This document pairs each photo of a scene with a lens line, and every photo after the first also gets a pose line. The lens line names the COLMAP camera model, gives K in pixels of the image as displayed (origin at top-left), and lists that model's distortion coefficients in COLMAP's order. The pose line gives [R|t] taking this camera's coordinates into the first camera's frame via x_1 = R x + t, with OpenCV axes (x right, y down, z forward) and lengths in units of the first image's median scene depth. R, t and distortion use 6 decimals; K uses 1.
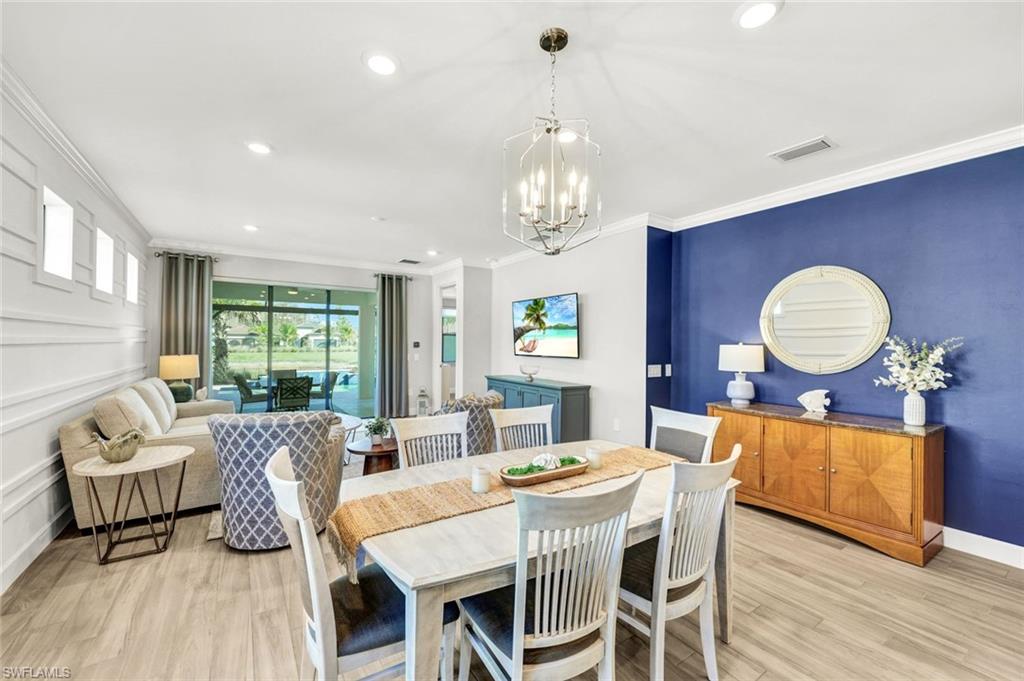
lens RADIAL K [[410.9, 0, 510.6], [0, 410.9, 341.2], [0, 0, 1]] dist [-0.002095, 0.000185]
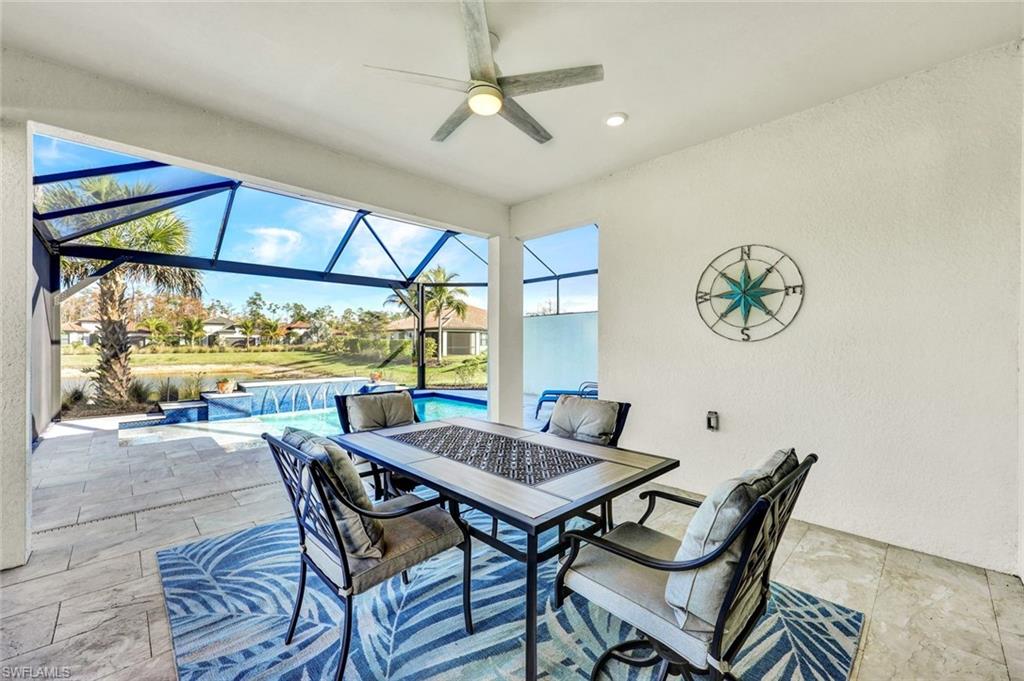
lens RADIAL K [[410.9, 0, 515.0], [0, 410.9, 345.7], [0, 0, 1]] dist [-0.002095, 0.000185]
pose [[0.983008, -0.005763, 0.183475, -0.919344], [0.003455, 0.999911, 0.012892, 0.053150], [-0.183533, -0.012039, 0.982940, 1.206880]]
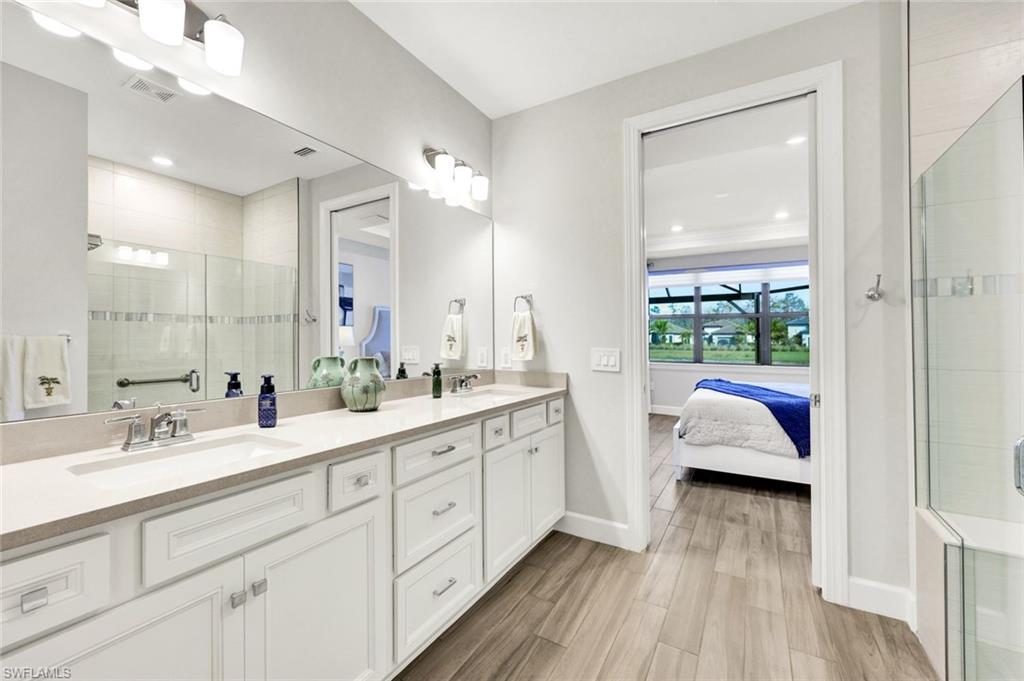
lens RADIAL K [[410.9, 0, 510.2], [0, 410.9, 333.8], [0, 0, 1]] dist [-0.002095, 0.000185]
pose [[0.429857, -0.019108, -0.902695, 0.522408], [0.003957, 0.999806, -0.019280, 0.039398], [0.902889, 0.004715, 0.429849, 1.067030]]
